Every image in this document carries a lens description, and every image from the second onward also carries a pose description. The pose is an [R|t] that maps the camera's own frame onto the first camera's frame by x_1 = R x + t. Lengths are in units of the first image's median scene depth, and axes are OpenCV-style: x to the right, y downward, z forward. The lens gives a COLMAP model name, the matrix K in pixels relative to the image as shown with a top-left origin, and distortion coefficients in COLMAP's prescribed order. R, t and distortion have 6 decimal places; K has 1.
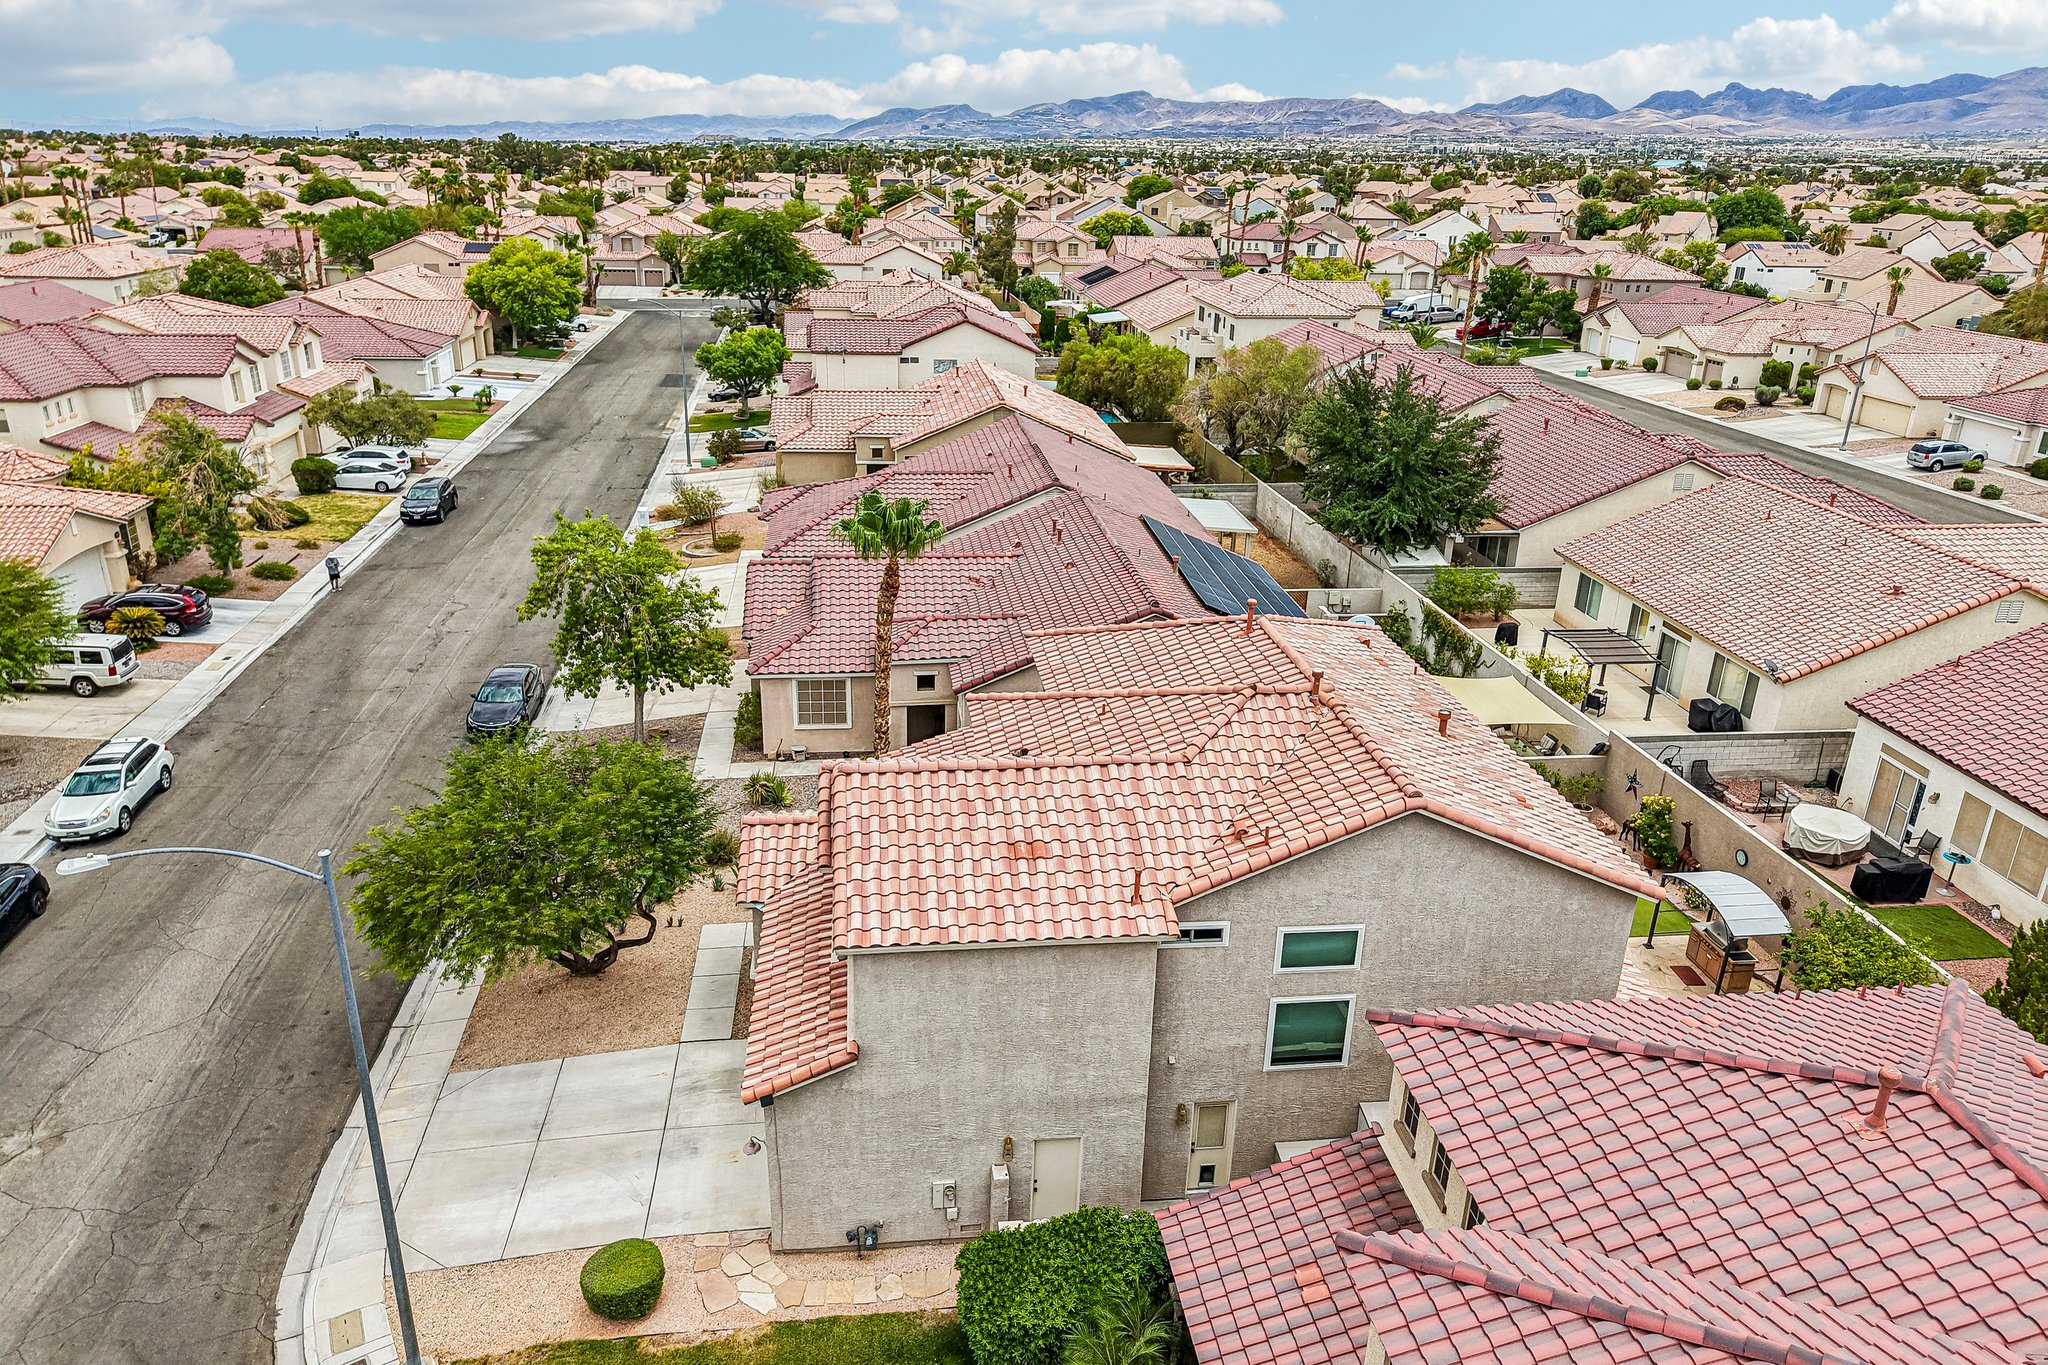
lens RADIAL K [[1365.6, 0, 1031.8], [0, 1365.6, 672.2], [0, 0, 1]] dist [0.025408, -0.019423]
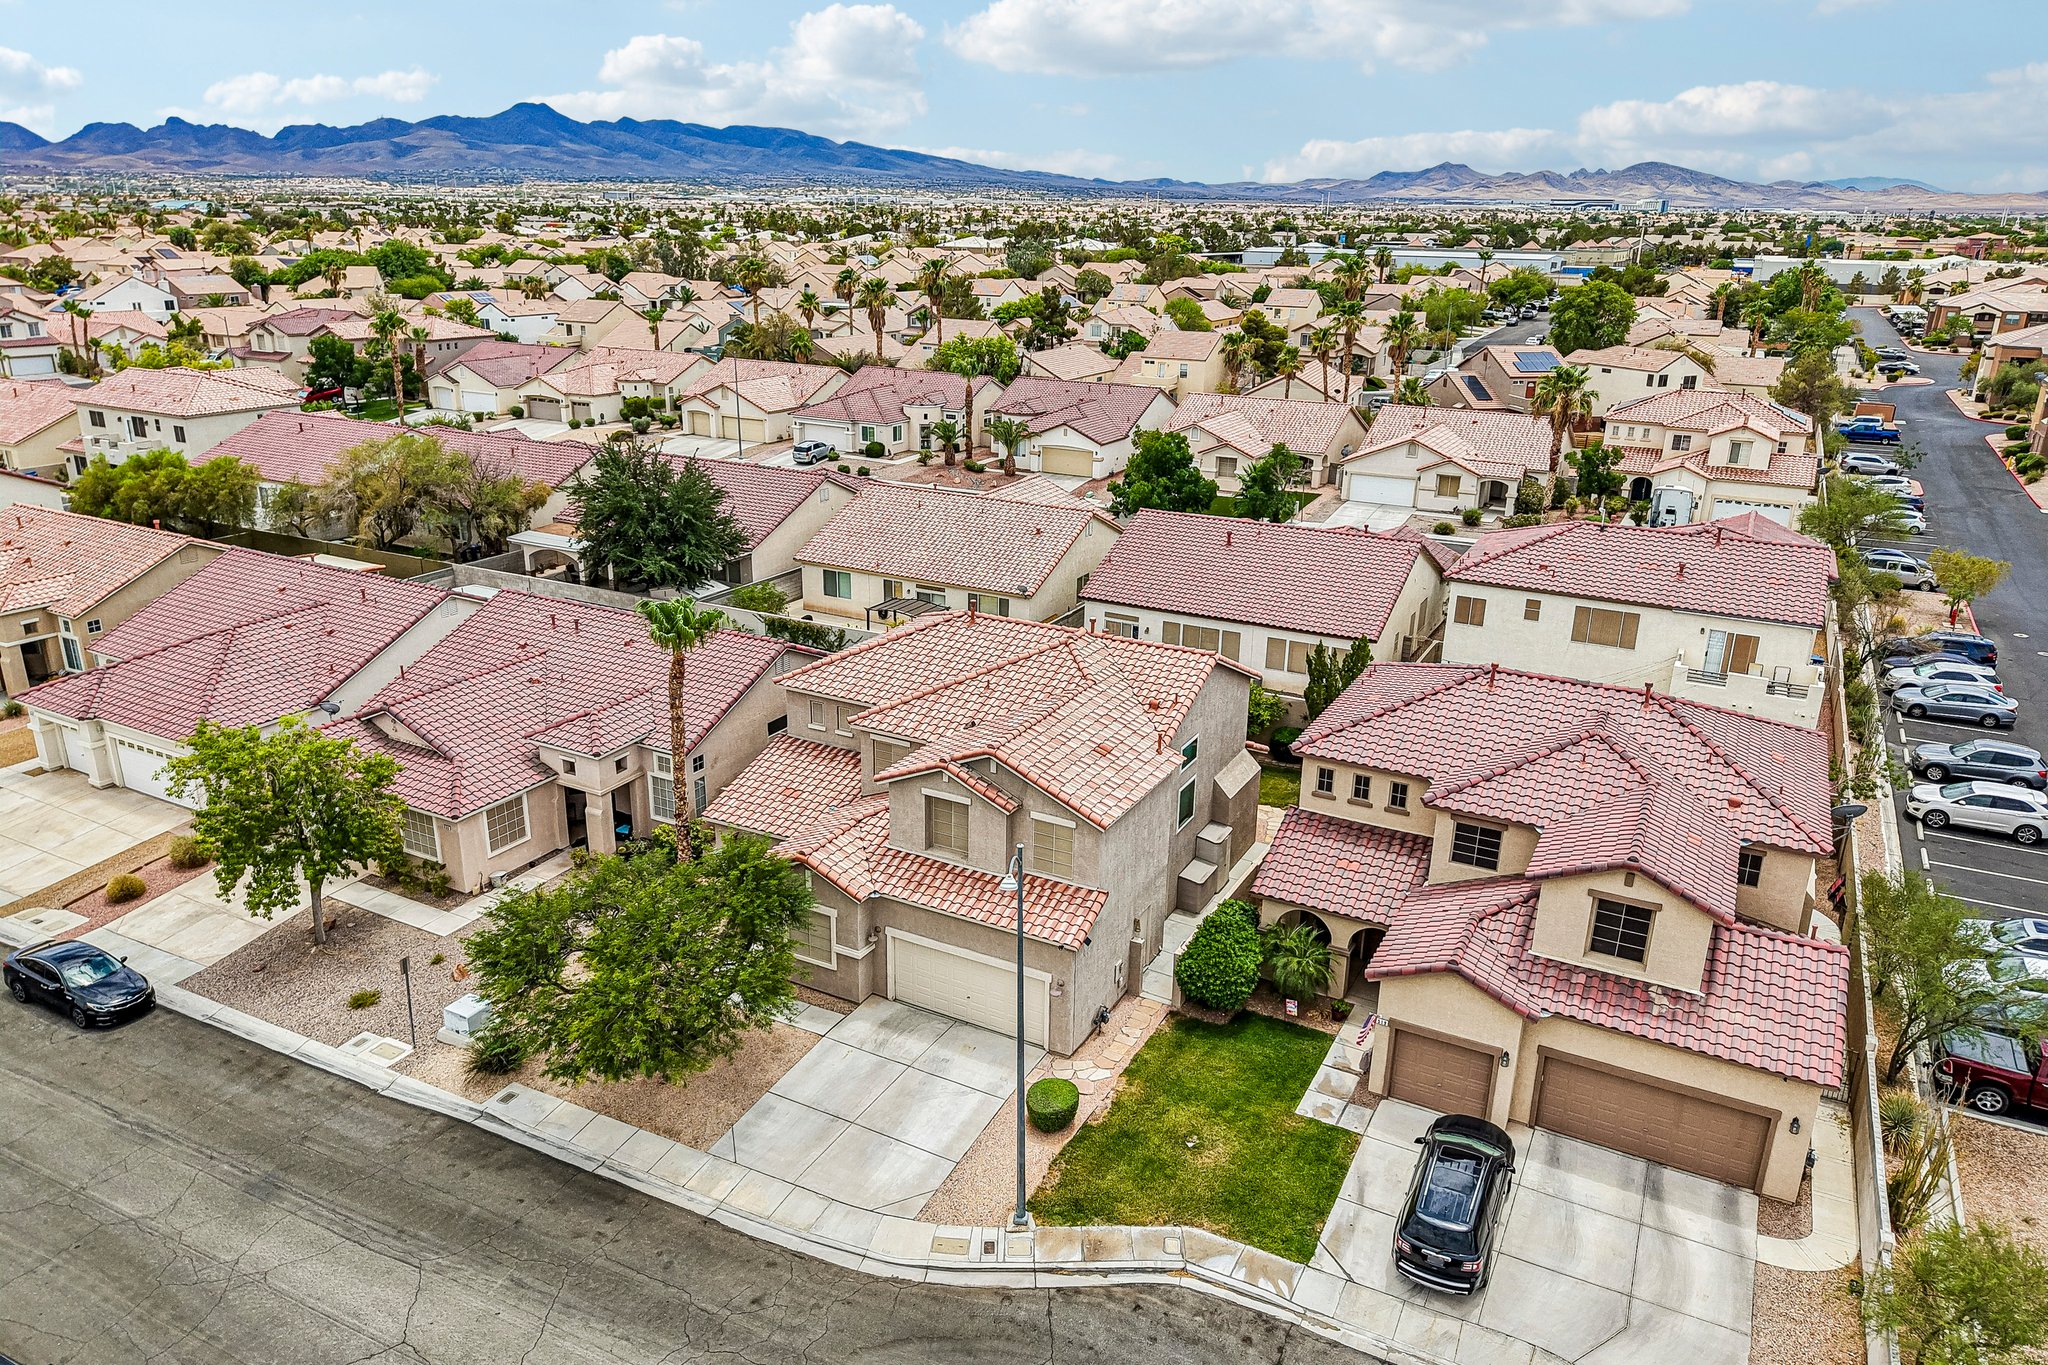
lens RADIAL K [[1365.6, 0, 1018.1], [0, 1365.6, 686.9], [0, 0, 1]] dist [0.025408, -0.019423]
pose [[0.574794, -0.280260, 0.768808, -0.747244], [0.290493, 0.948213, 0.128474, -0.104293], [-0.765000, 0.149487, 0.626441, 0.020355]]
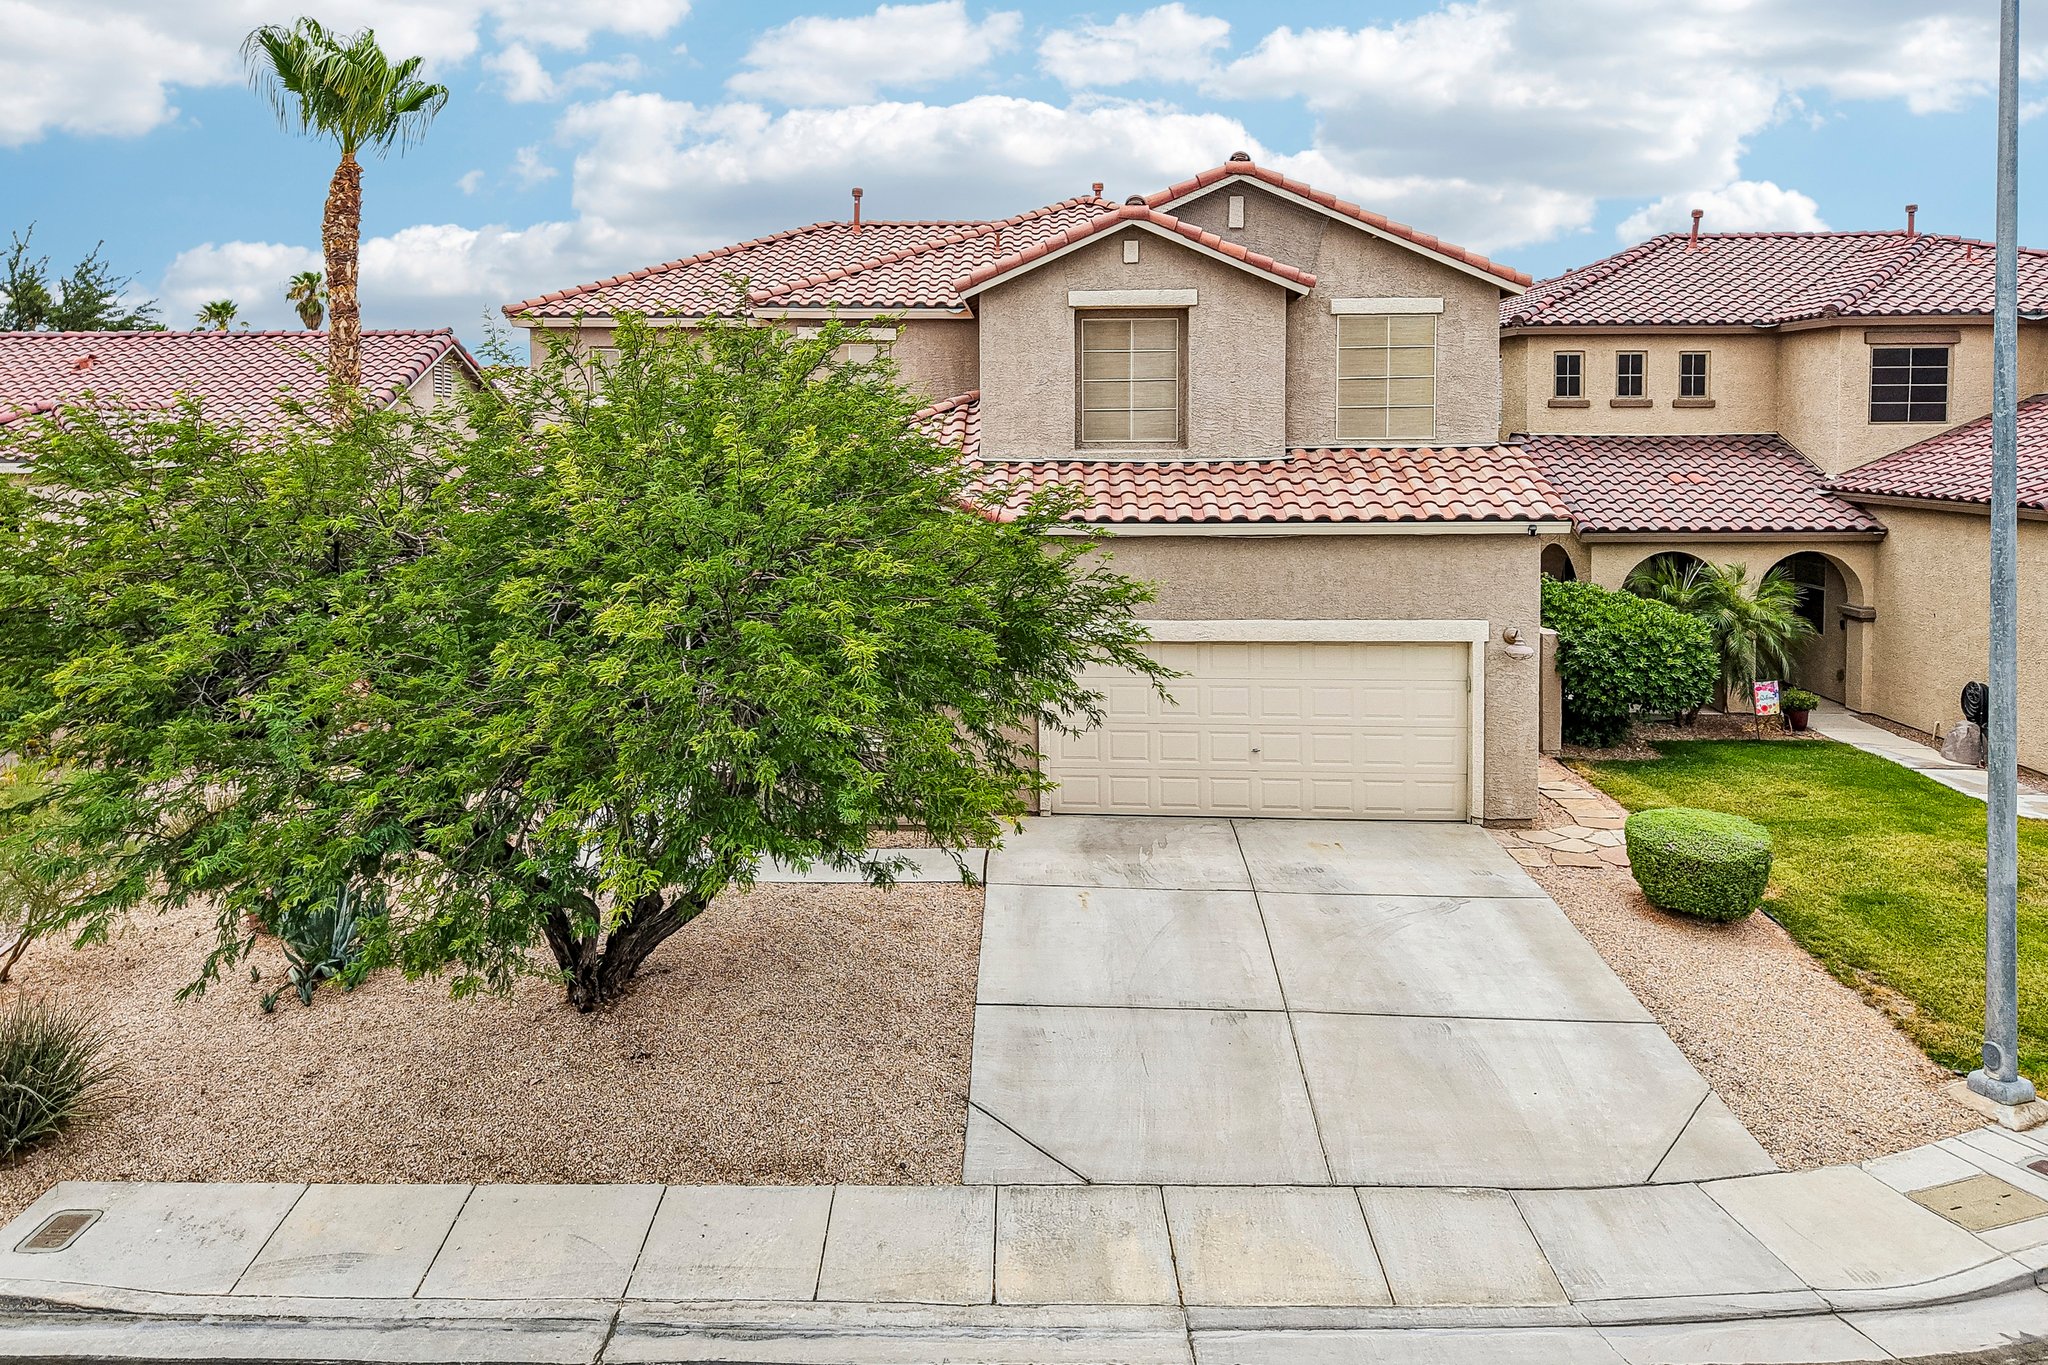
lens RADIAL K [[1451.9, 0, 947.4], [0, 1451.9, 465.8], [0, 0, 1]] dist [0.003333, 0.006741]
pose [[0.176535, -0.066892, 0.982019, -0.536253], [0.360323, 0.932827, -0.001233, 0.096391], [-0.915971, 0.354061, 0.188779, 0.629096]]
